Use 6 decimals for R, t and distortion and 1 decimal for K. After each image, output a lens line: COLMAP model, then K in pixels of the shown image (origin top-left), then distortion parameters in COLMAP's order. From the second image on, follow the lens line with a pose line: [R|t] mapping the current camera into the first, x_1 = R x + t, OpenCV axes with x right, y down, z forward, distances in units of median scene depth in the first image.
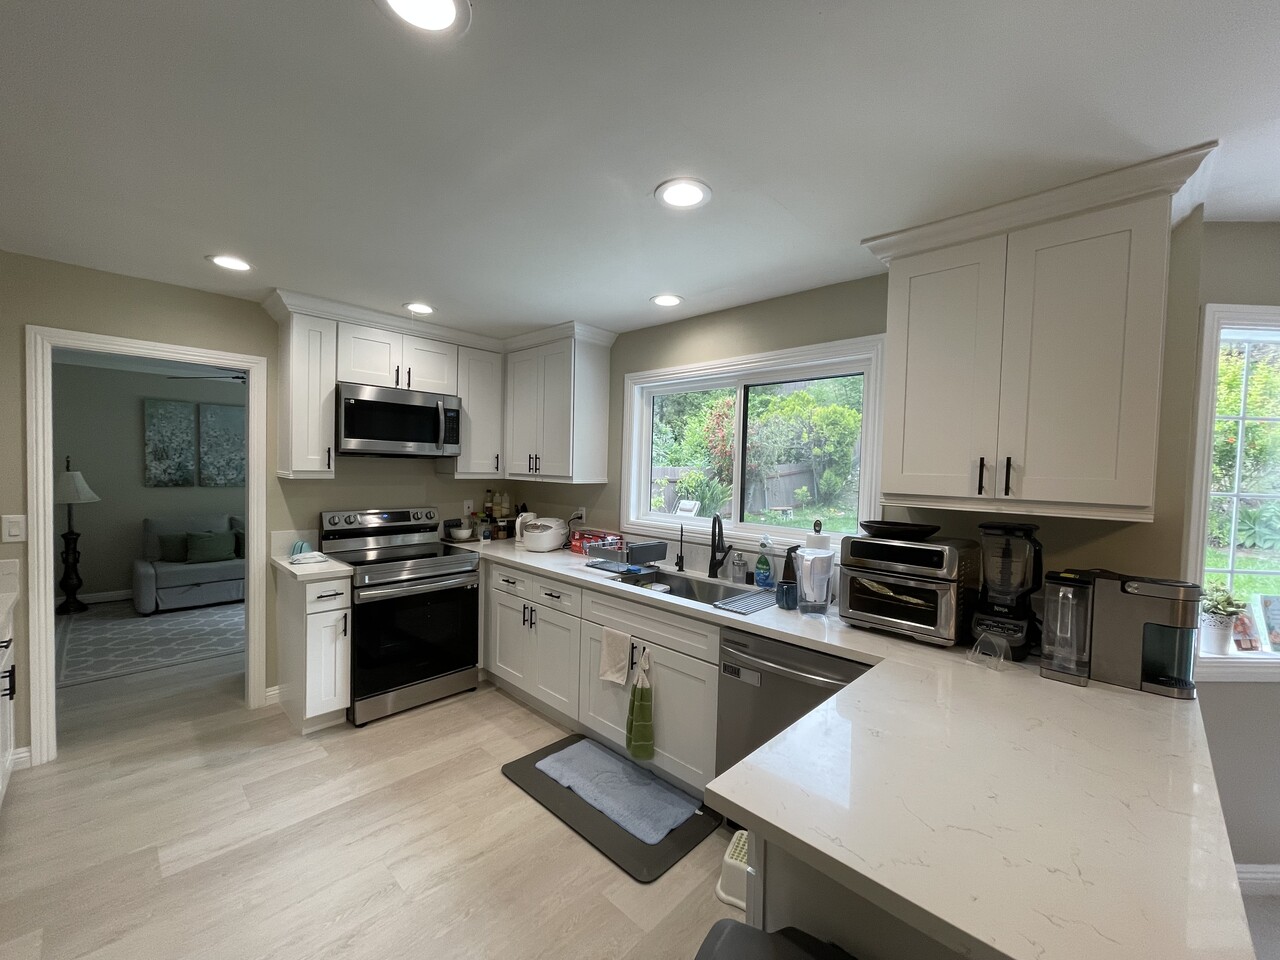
lens RADIAL K [[514.1, 0, 642.9], [0, 514.1, 483.4], [0, 0, 1]] dist [-0.000945, -0.000020]
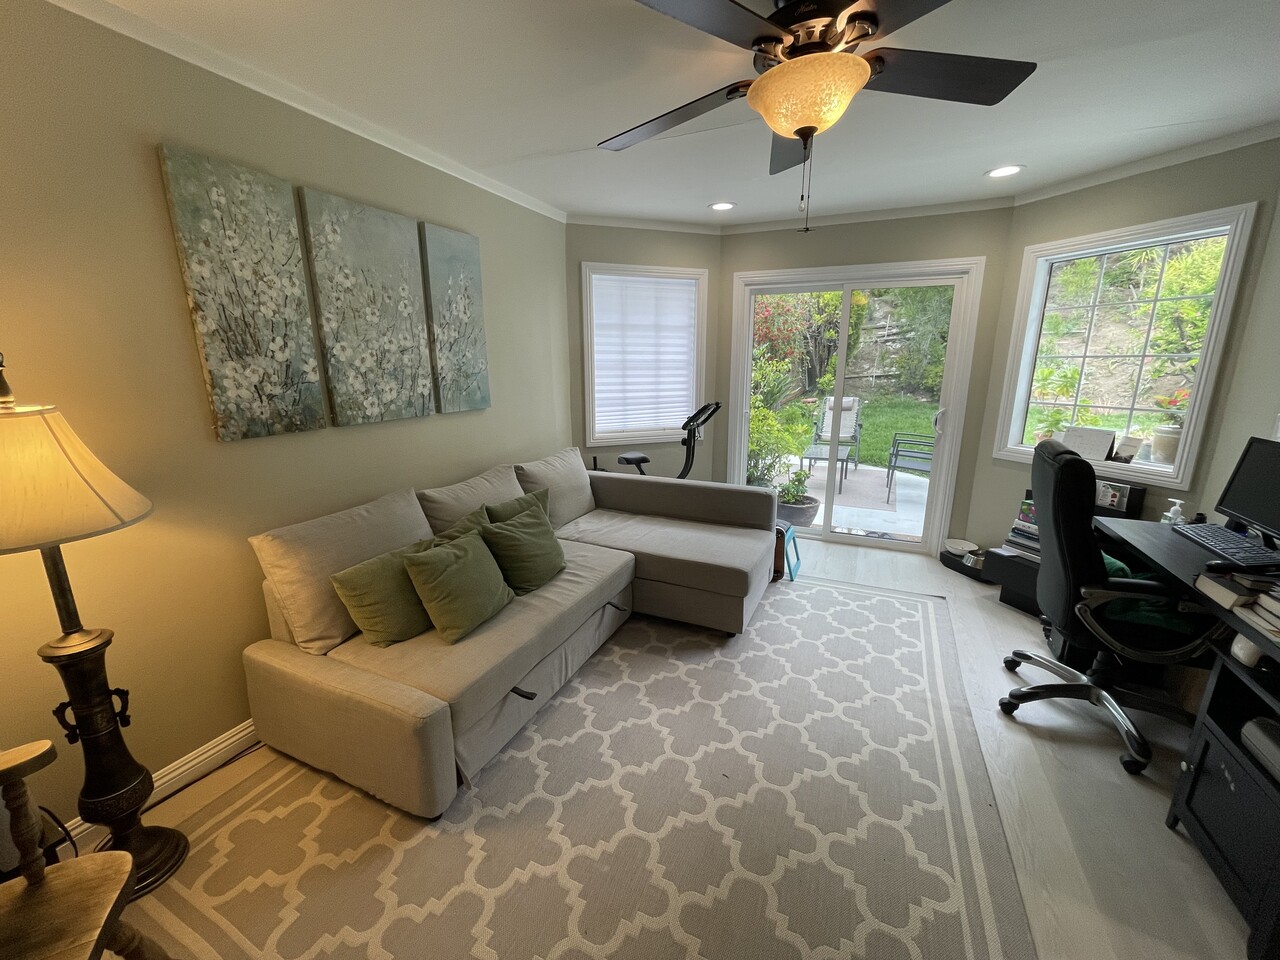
lens RADIAL K [[514.1, 0, 635.1], [0, 514.1, 480.2], [0, 0, 1]] dist [-0.000945, -0.000020]
pose [[0.945197, -0.104361, 0.309373, -0.788680], [0.041643, 0.978335, 0.202794, -0.023554], [-0.323834, -0.178797, 0.929066, 0.578764]]
